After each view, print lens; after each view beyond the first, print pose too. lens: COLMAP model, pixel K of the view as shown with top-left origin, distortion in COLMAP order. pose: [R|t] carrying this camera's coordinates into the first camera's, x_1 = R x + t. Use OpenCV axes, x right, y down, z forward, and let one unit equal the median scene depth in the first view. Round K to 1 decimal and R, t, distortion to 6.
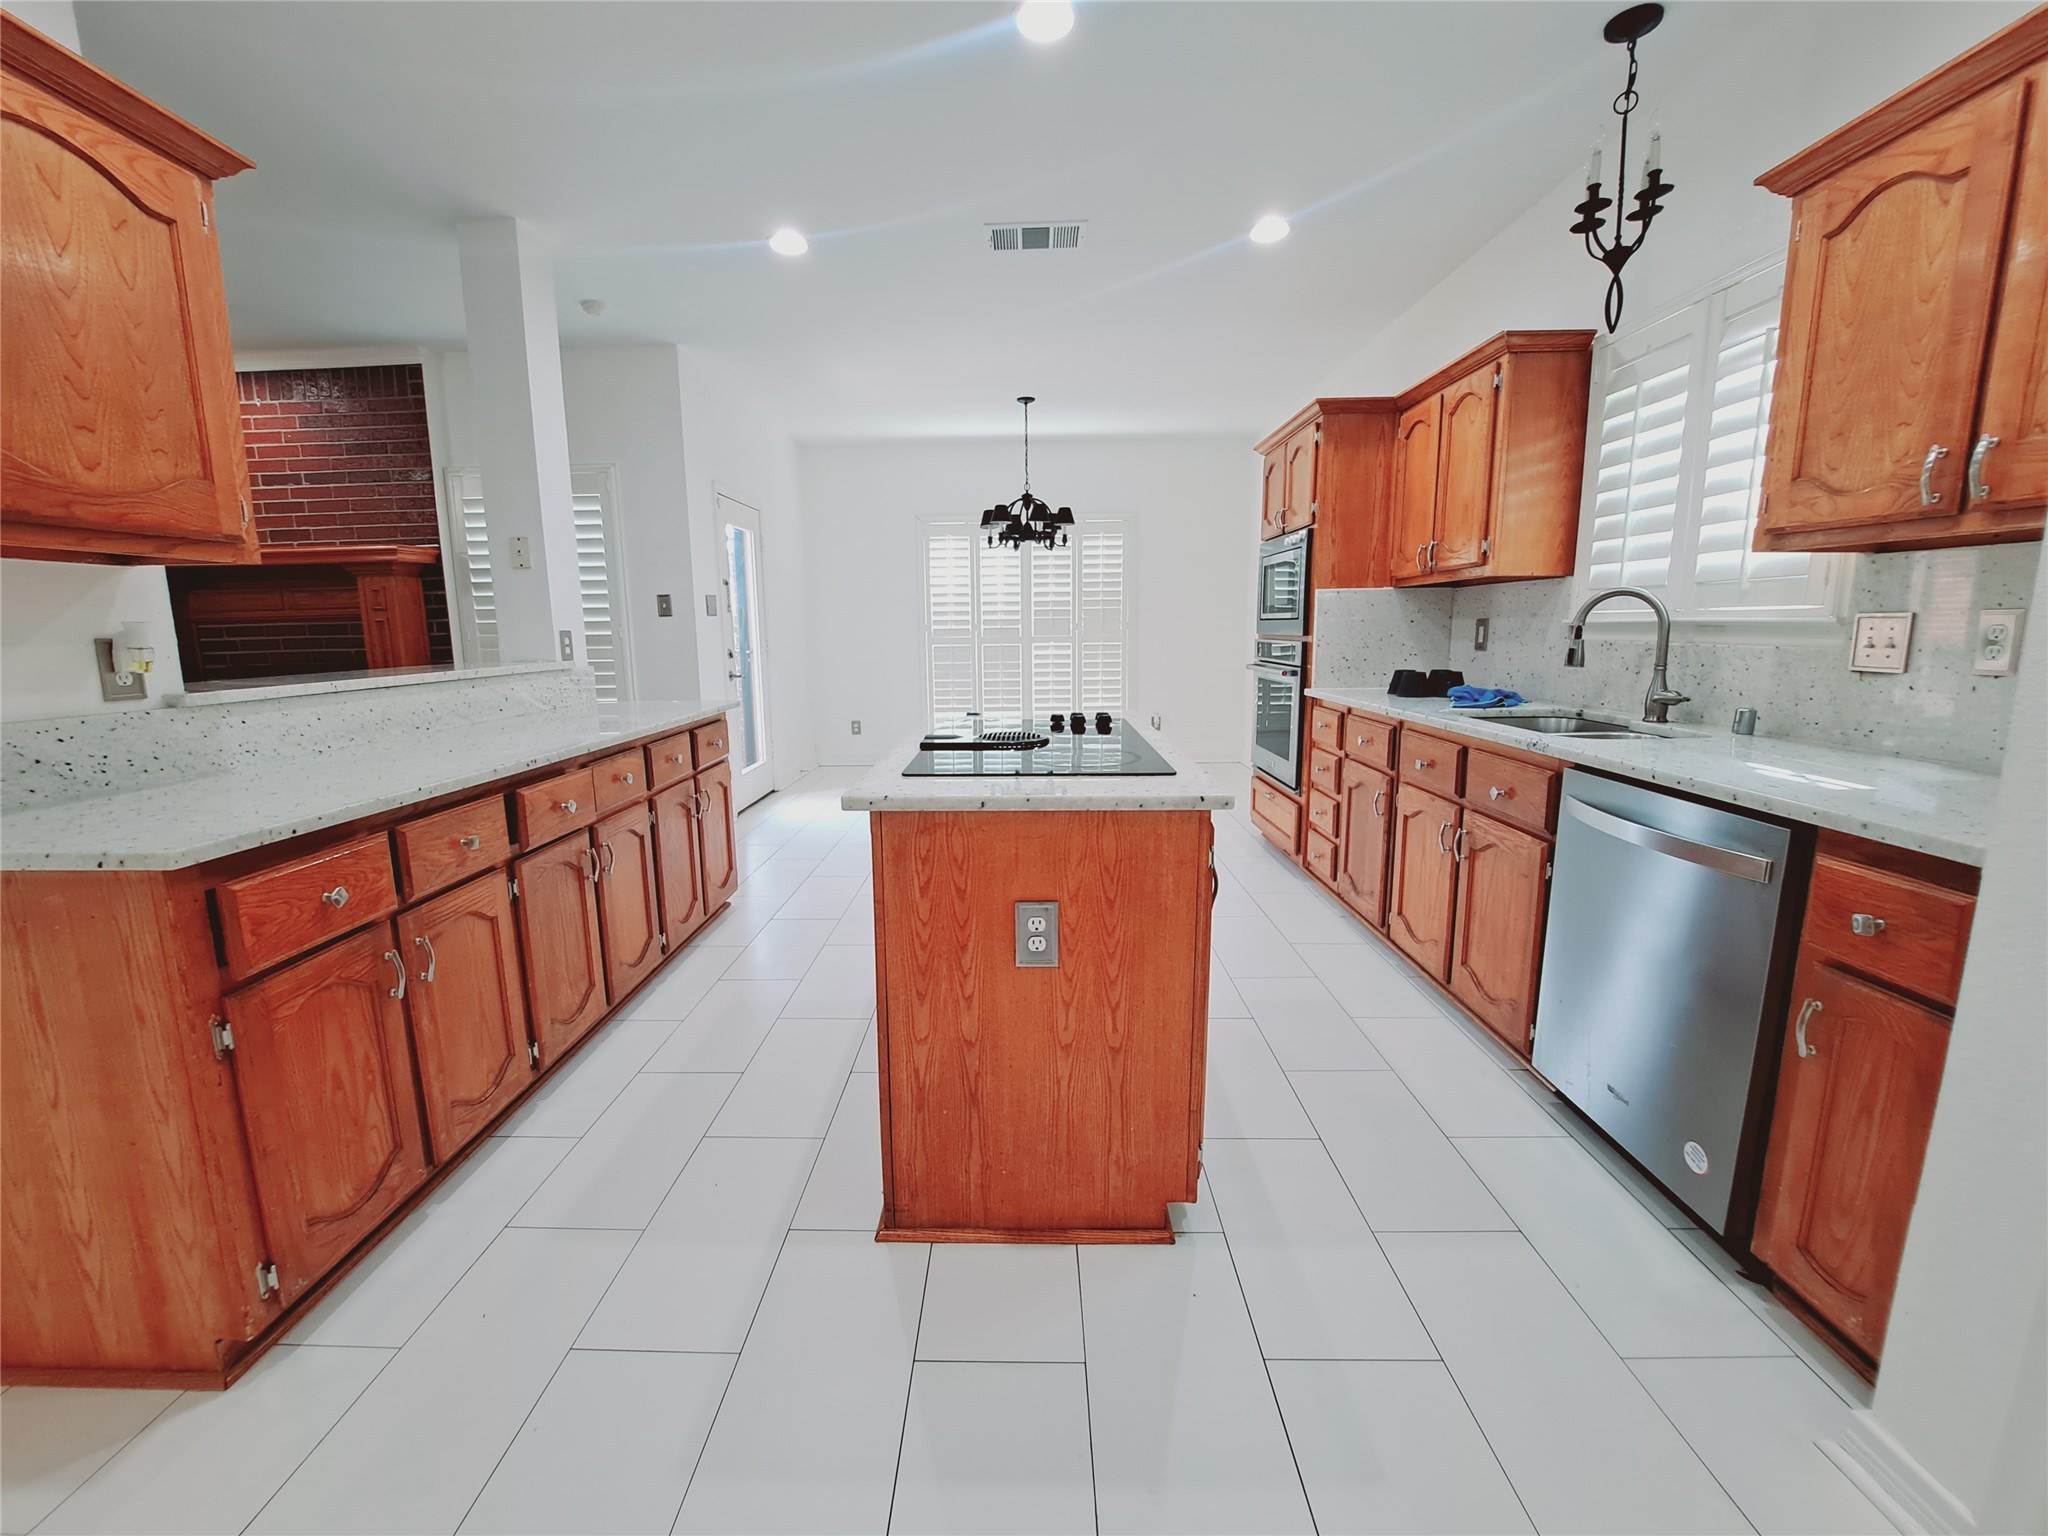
lens RADIAL K [[815.9, 0, 1009.8], [0, 815.9, 753.8], [0, 0, 1]] dist [-0.015253, 0.000145]
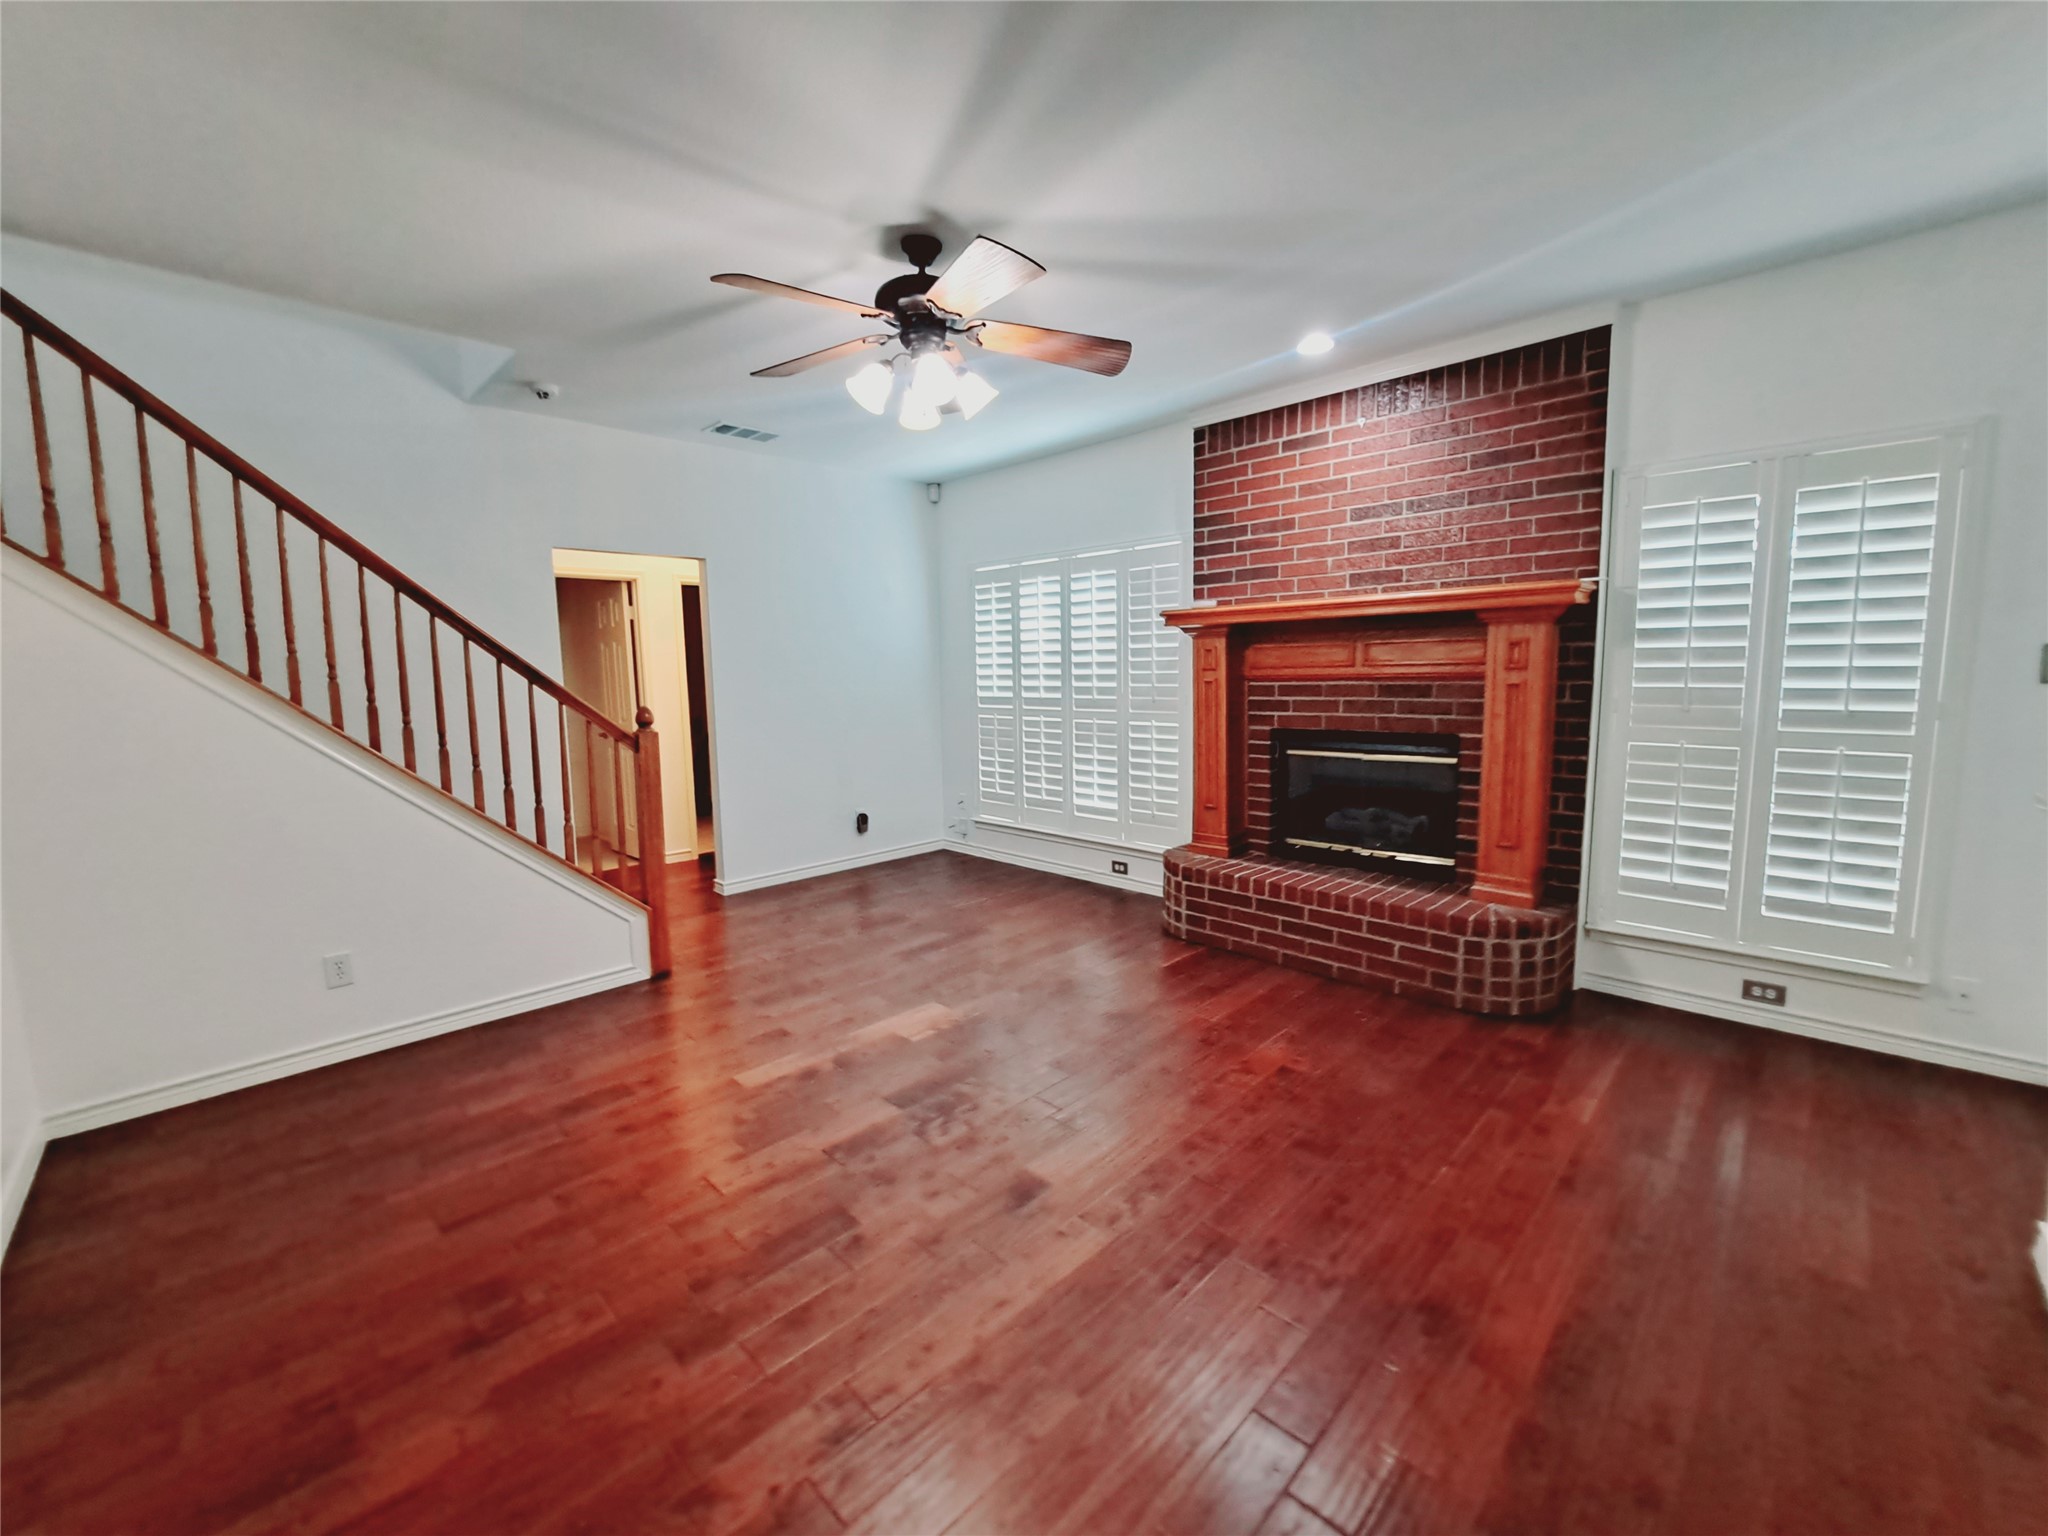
lens RADIAL K [[815.9, 0, 1009.8], [0, 815.9, 753.8], [0, 0, 1]] dist [-0.015253, 0.000145]
pose [[0.725498, 0.072822, -0.684360, -1.021478], [-0.096694, 0.995308, 0.003403, -0.100498], [0.681397, 0.063705, 0.729136, 0.253063]]
